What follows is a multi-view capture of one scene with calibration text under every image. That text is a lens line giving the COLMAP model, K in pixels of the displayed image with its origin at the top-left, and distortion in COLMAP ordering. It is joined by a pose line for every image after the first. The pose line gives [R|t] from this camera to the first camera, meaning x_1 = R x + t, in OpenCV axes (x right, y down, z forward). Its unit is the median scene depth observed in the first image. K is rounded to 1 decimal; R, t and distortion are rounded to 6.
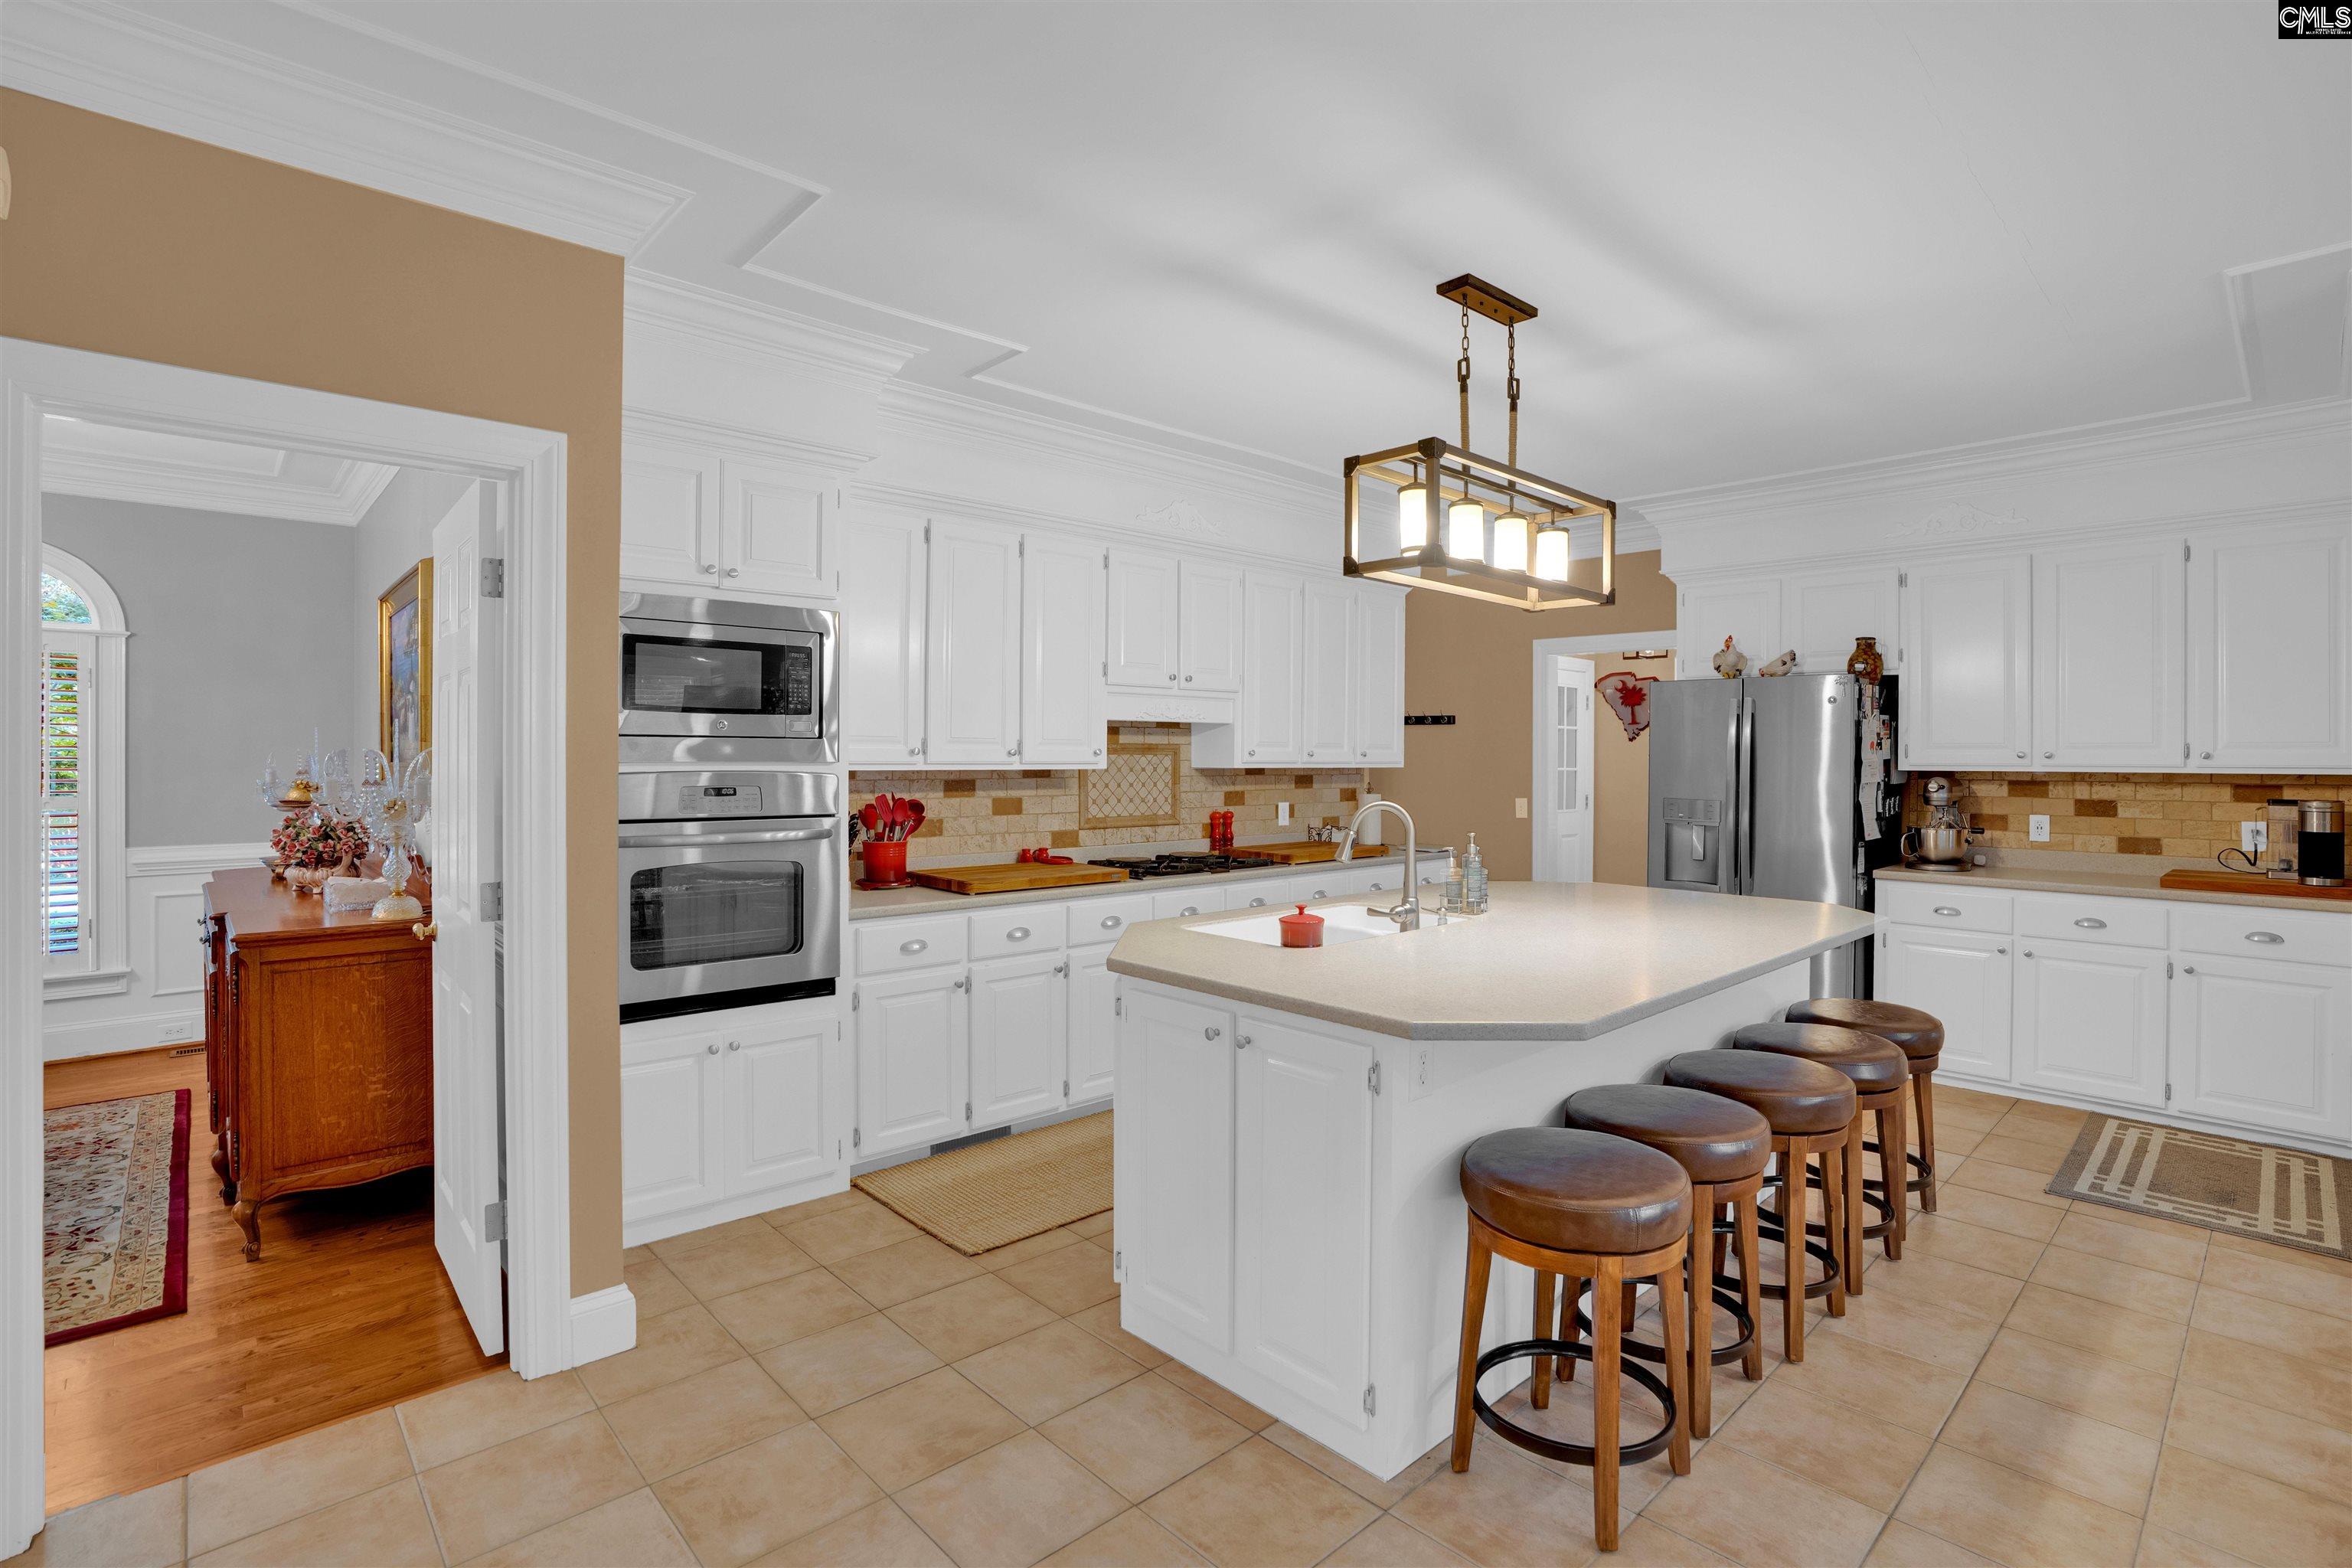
lens RADIAL K [[1112.1, 0, 1188.3], [0, 1112.1, 748.5], [0, 0, 1]] dist [-0.065900, 0.022969]
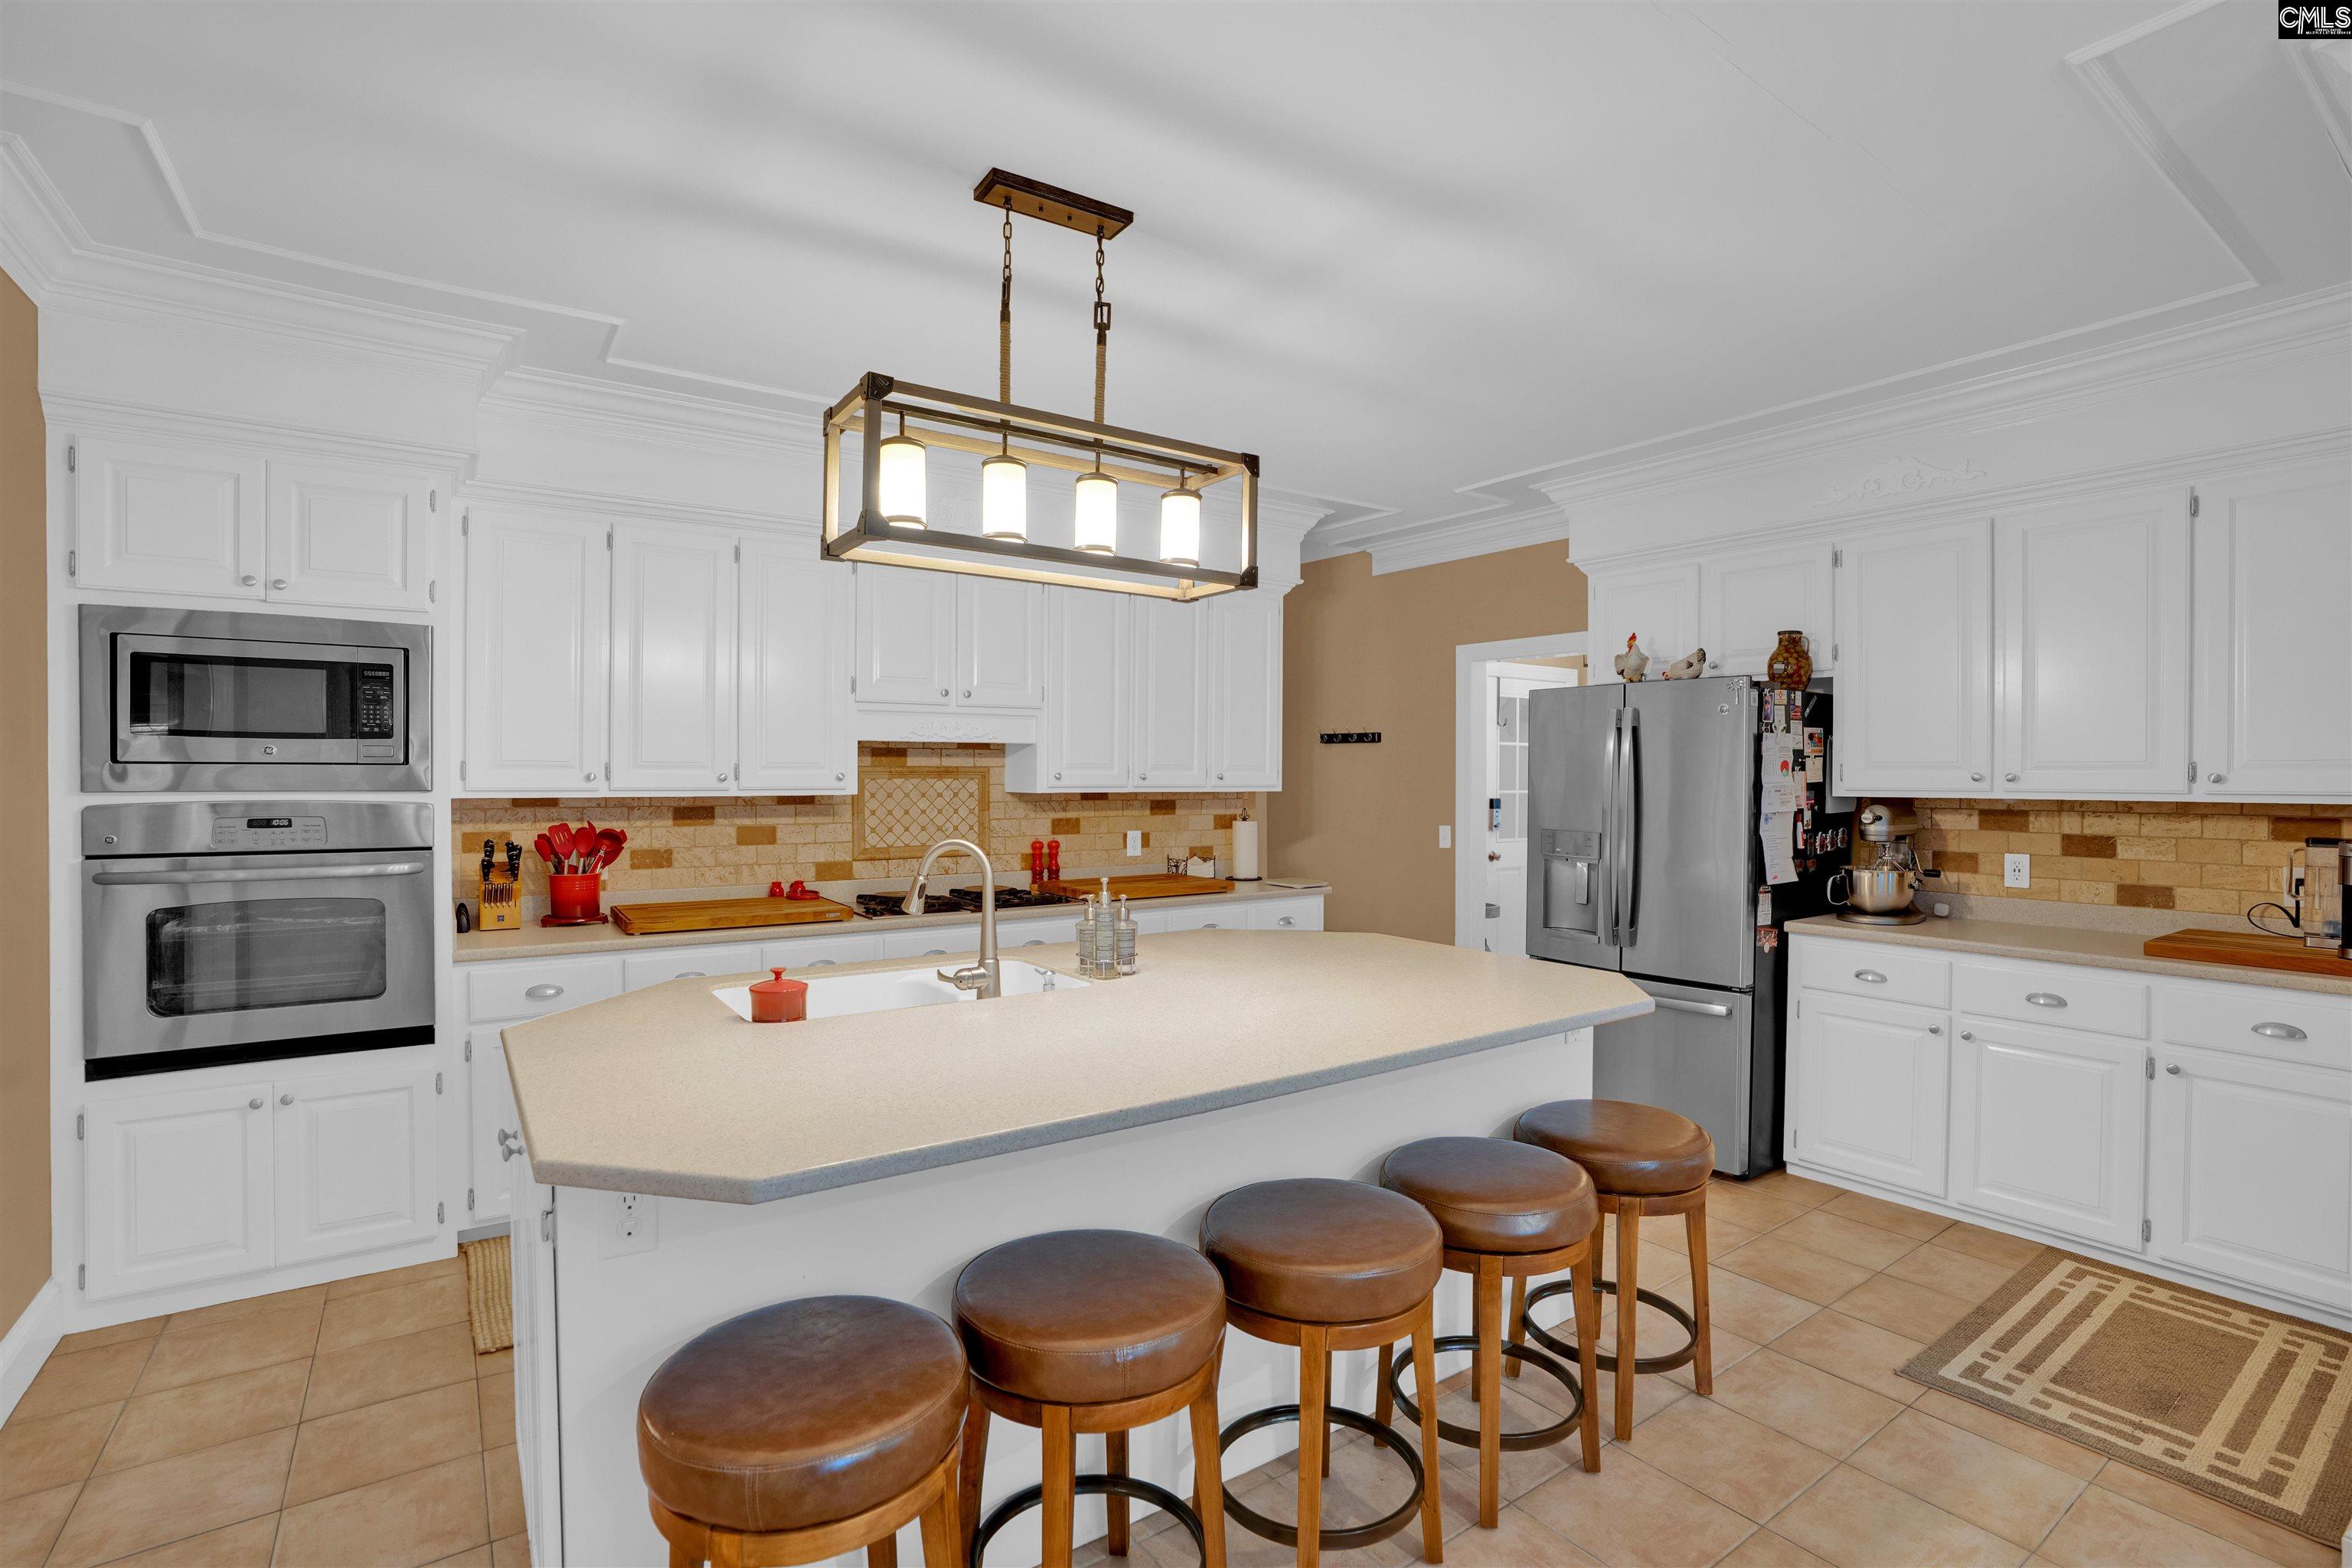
lens RADIAL K [[1089.7, 0, 1188.2], [0, 1089.7, 776.6], [0, 0, 1]] dist [-0.063967, 0.021921]
pose [[0.990198, -0.002274, -0.139650, 0.334071], [0.003407, 0.999963, 0.007874, -0.002649], [0.139627, -0.008273, 0.990170, 0.174283]]
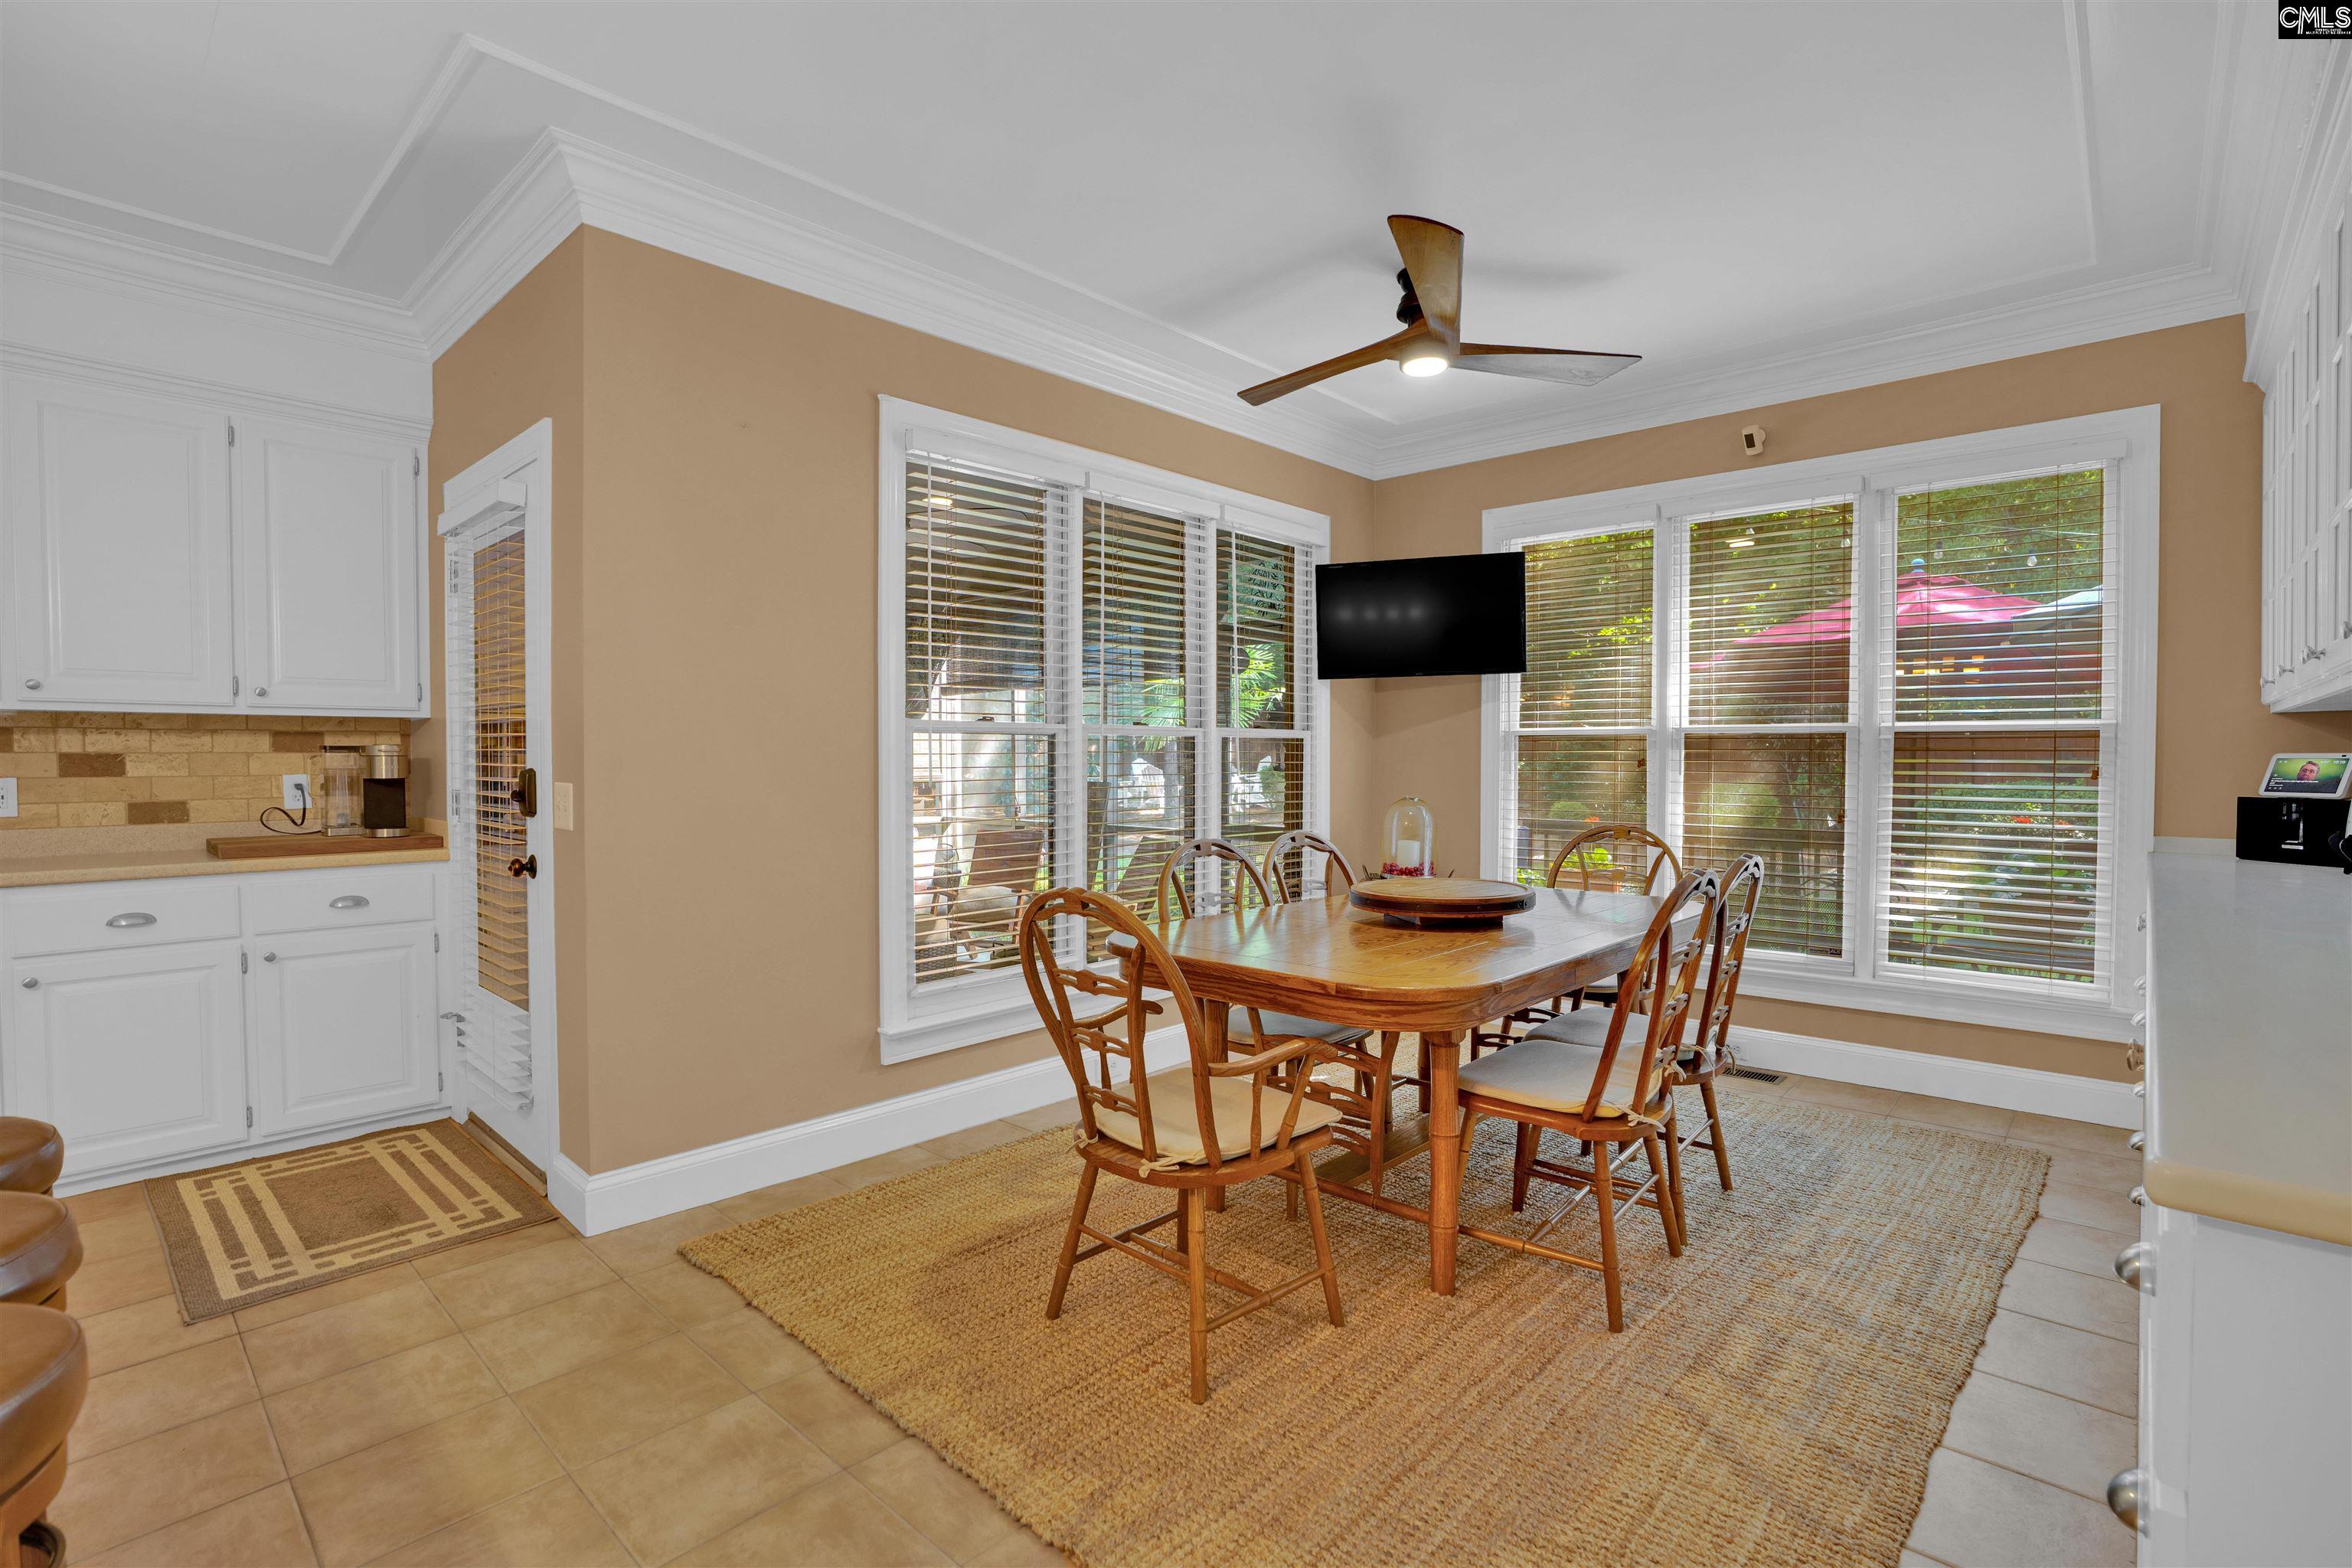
lens RADIAL K [[1089.7, 0, 1188.2], [0, 1089.7, 776.6], [0, 0, 1]] dist [-0.063967, 0.021921]
pose [[-0.080069, -0.023346, 0.996516, 0.096961], [-0.001970, 0.999727, 0.023263, 0.049016], [-0.996787, -0.000100, -0.080093, 0.347019]]
